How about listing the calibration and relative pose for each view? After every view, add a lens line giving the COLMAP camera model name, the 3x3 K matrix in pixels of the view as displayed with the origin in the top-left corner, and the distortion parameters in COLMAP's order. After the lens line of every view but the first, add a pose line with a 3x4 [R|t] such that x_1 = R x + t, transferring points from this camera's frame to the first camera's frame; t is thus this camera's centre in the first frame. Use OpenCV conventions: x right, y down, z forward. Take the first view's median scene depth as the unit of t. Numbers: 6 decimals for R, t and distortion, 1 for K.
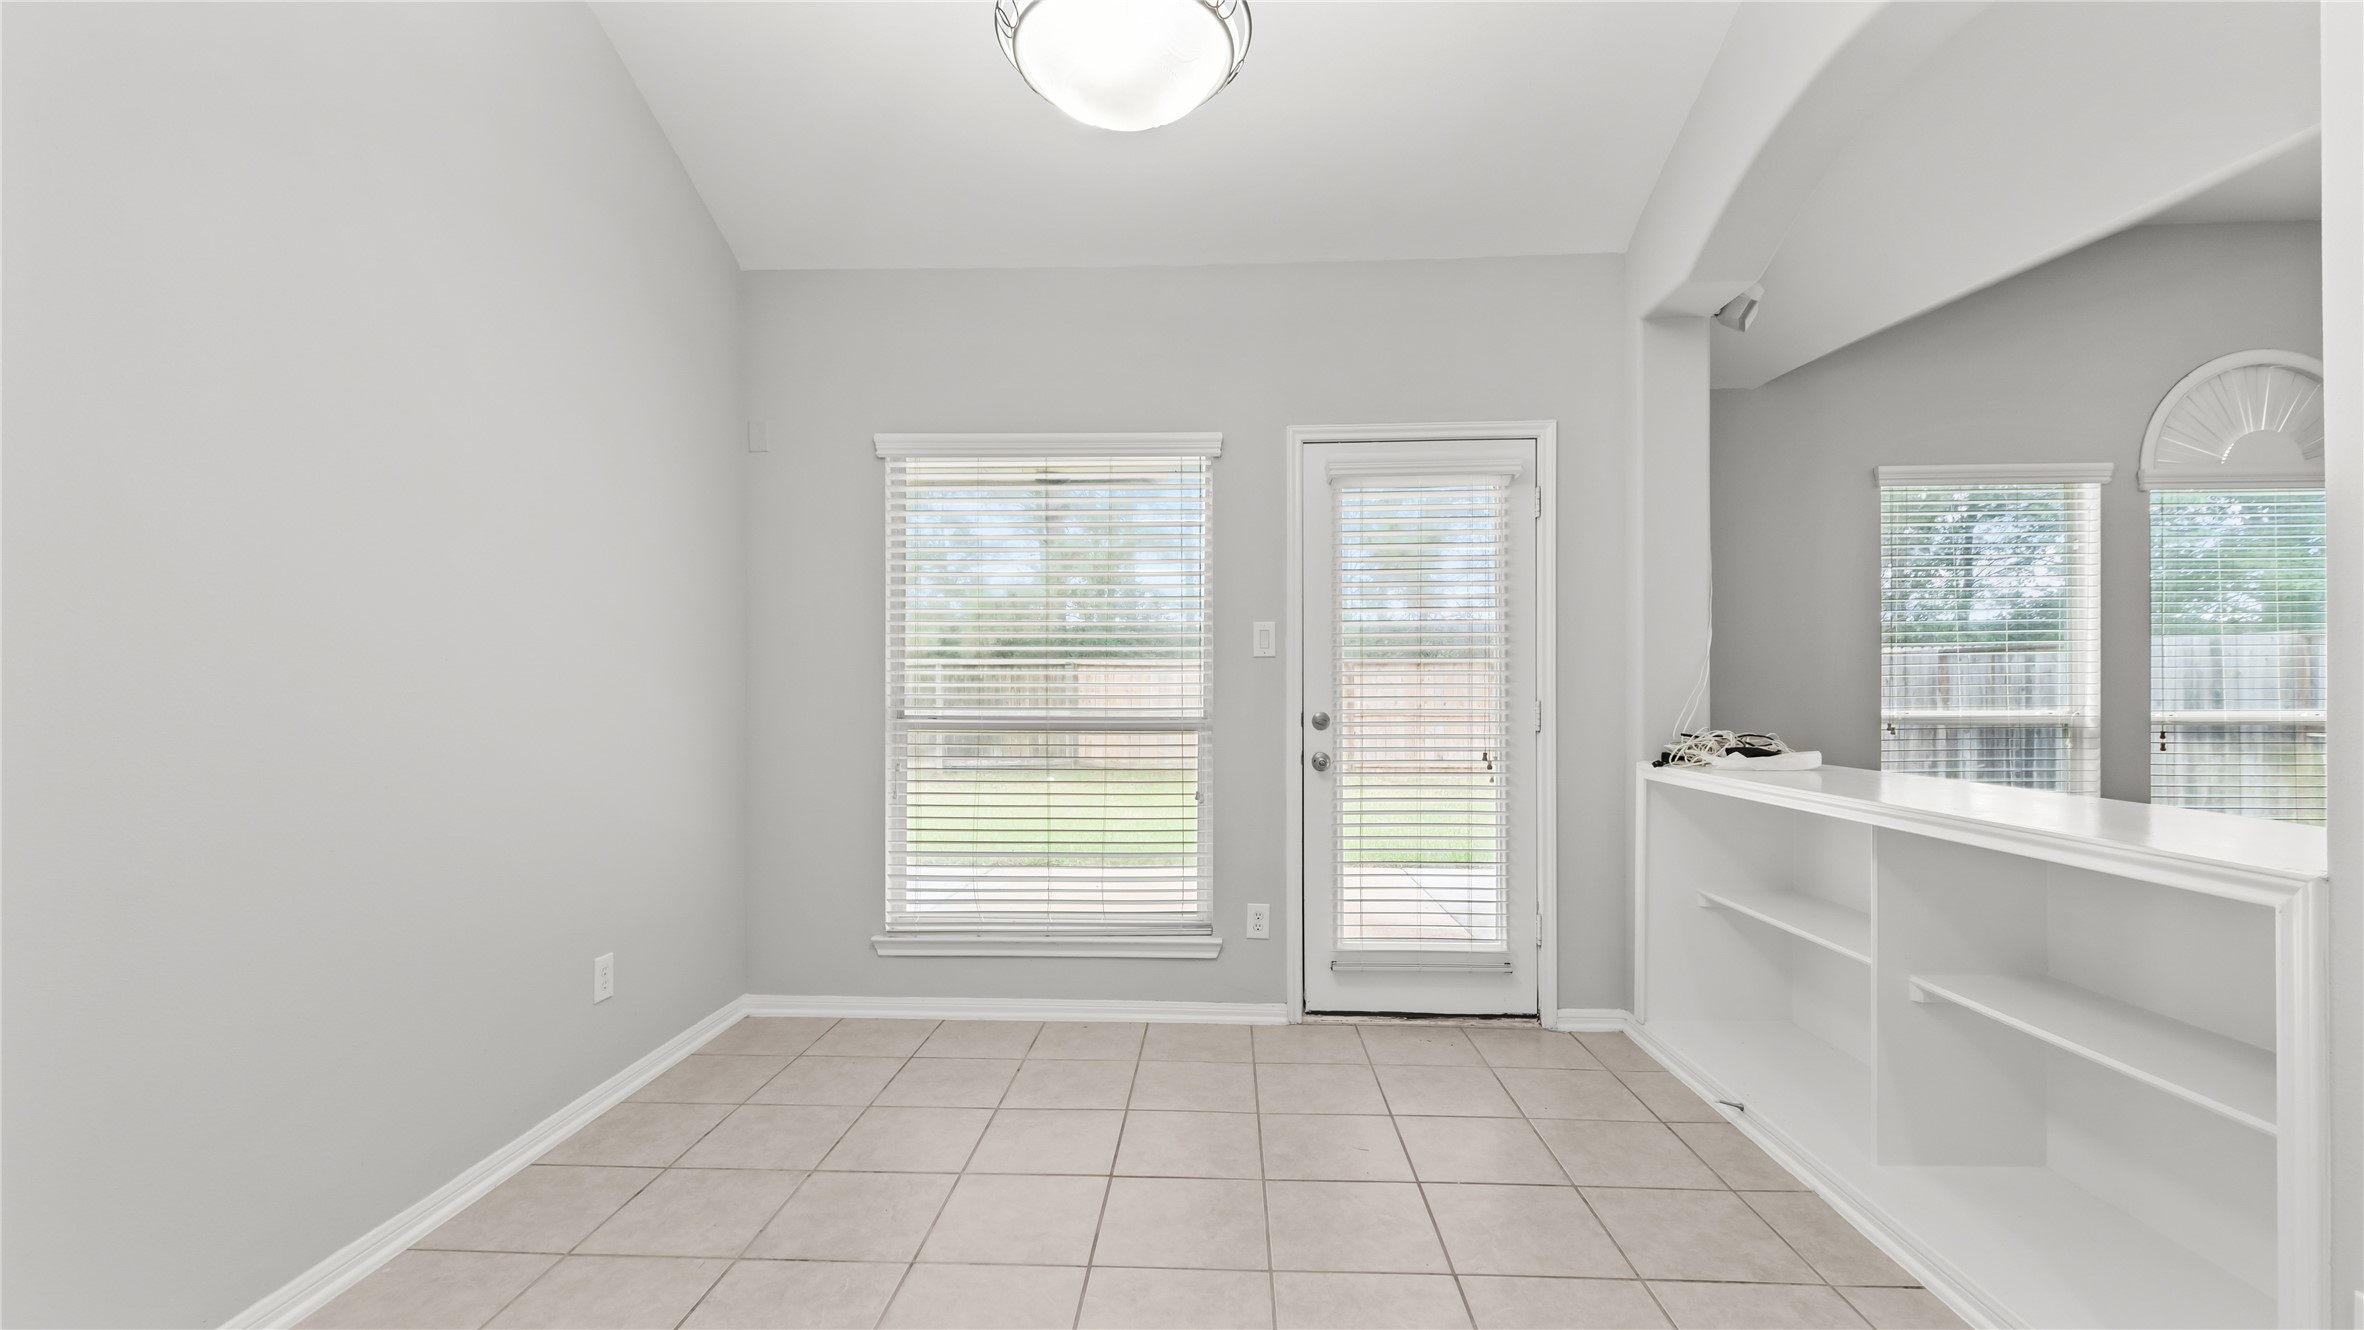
lens RADIAL K [[955.8, 0, 1182.0], [0, 955.8, 665.0], [0, 0, 1]] dist [-0.000675, -0.000143]
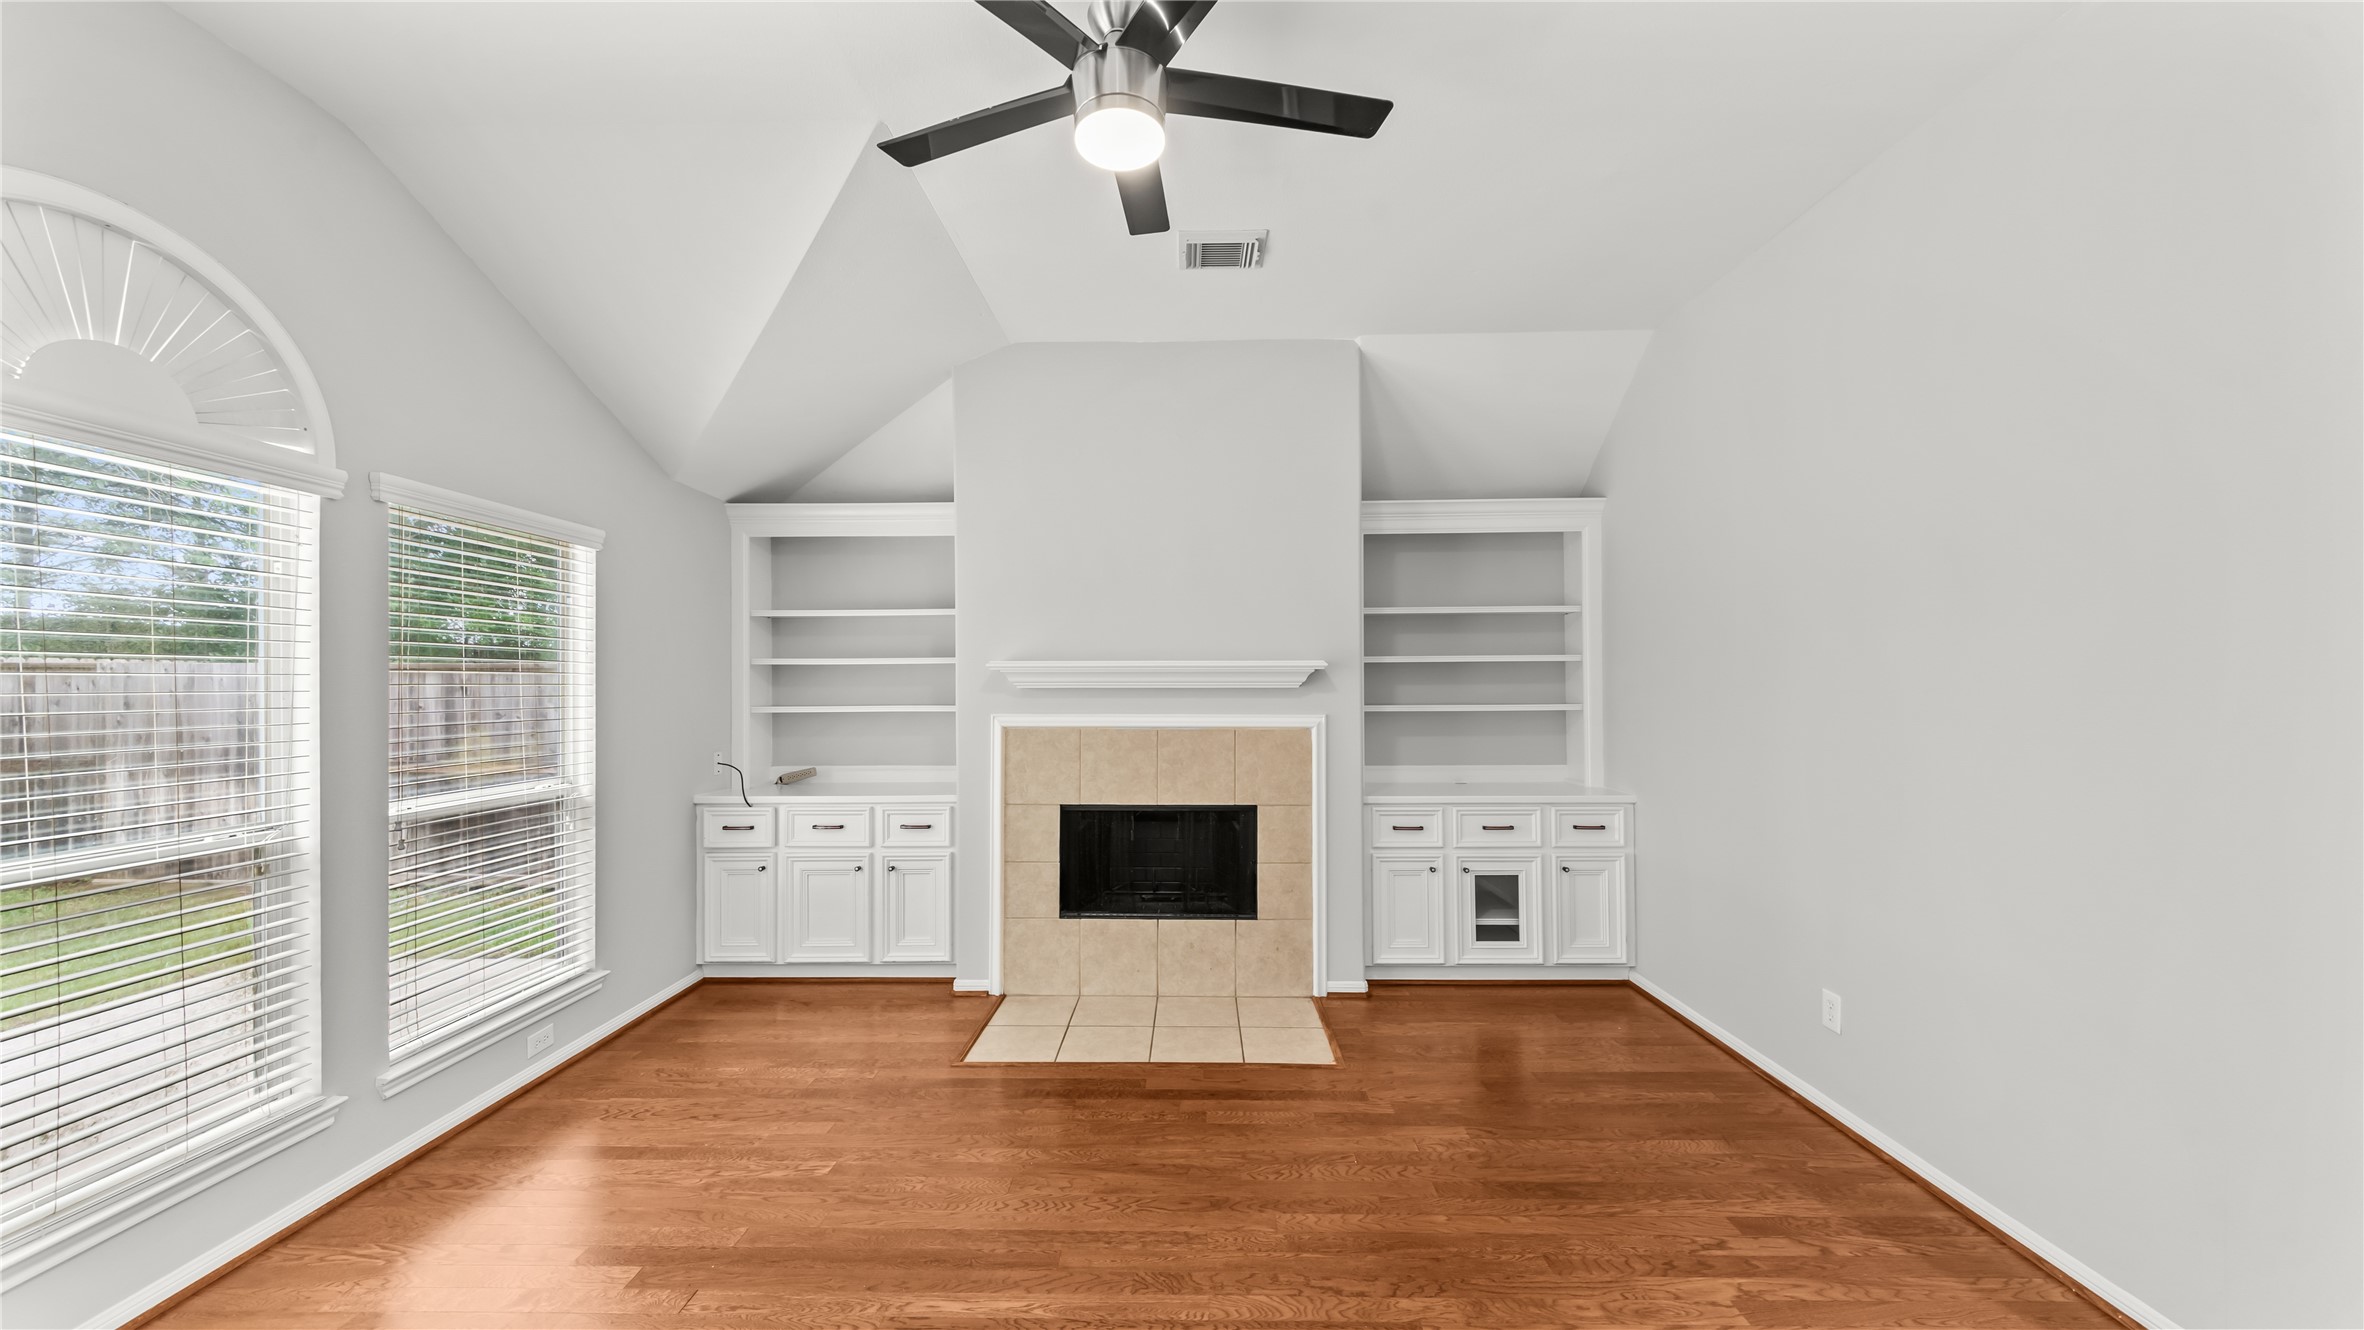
lens RADIAL K [[840.7, 0, 1180.4], [0, 840.7, 682.0], [0, 0, 1]] dist [0.000221, -0.000120]
pose [[-0.033468, 0.006806, 0.999417, 0.715919], [-0.007250, 0.999949, -0.007052, -0.057167], [-0.999414, -0.007482, -0.033416, 0.449776]]
